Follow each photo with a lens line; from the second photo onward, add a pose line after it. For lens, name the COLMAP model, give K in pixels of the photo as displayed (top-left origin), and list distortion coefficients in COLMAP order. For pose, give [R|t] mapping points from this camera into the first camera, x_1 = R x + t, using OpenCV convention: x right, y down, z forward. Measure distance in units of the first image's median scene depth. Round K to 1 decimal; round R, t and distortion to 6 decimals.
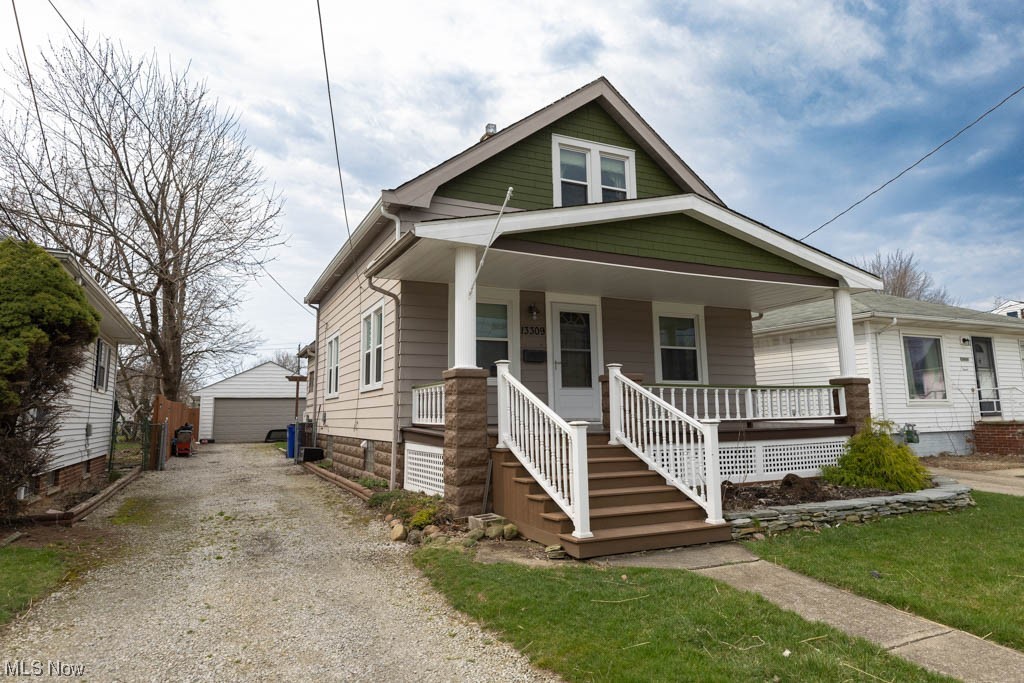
lens RADIAL K [[610.4, 0, 508.9], [0, 610.4, 346.8], [0, 0, 1]] dist [-0.023786, -0.000389]
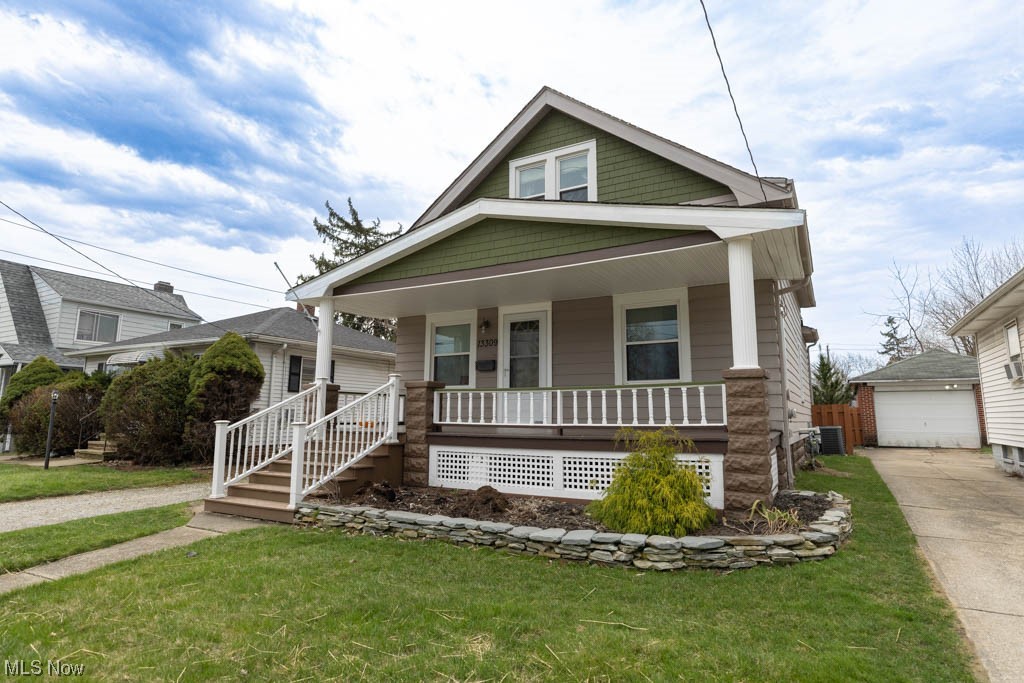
lens RADIAL K [[573.9, 0, 509.9], [0, 573.9, 330.5], [0, 0, 1]] dist [0.012811, 0.000155]
pose [[0.574339, -0.112719, -0.810820, 0.938417], [0.081249, 0.993433, -0.080554, 0.040154], [0.814575, -0.019613, 0.579726, 0.417896]]
